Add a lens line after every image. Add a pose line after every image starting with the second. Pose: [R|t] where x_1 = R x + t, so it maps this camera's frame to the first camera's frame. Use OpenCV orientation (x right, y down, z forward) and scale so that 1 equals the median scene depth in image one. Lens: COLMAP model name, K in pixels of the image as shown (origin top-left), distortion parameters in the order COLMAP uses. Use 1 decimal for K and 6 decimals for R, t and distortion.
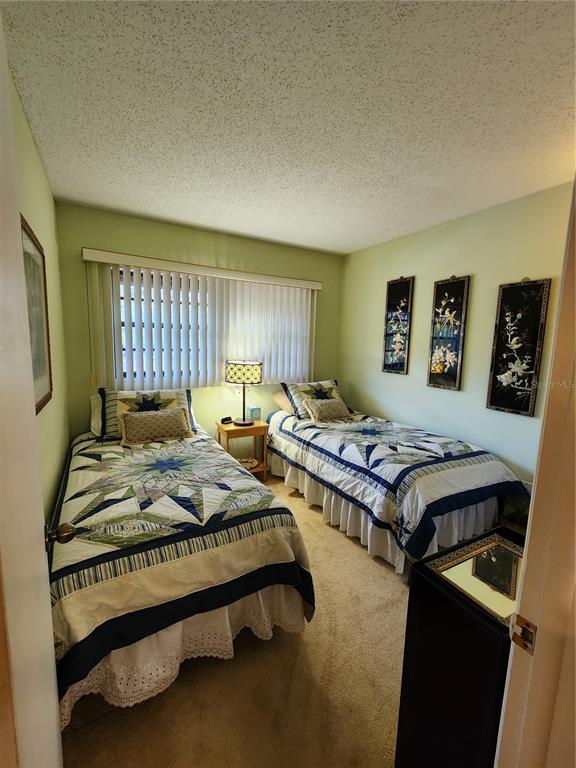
lens RADIAL K [[321.6, 0, 288.0], [0, 321.6, 384.0], [0, 0, 1]] dist [-0.001617, -0.000032]
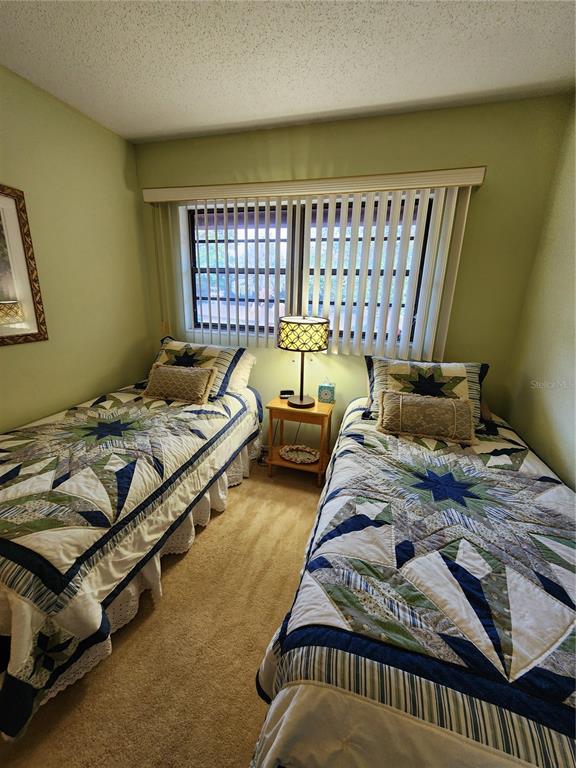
lens RADIAL K [[321.6, 0, 288.0], [0, 321.6, 384.0], [0, 0, 1]] dist [-0.001617, -0.000032]
pose [[0.687097, 0.196166, -0.699583, 0.449821], [-0.101757, 0.979354, 0.174674, -0.059889], [0.719404, -0.048831, 0.692873, 0.604149]]
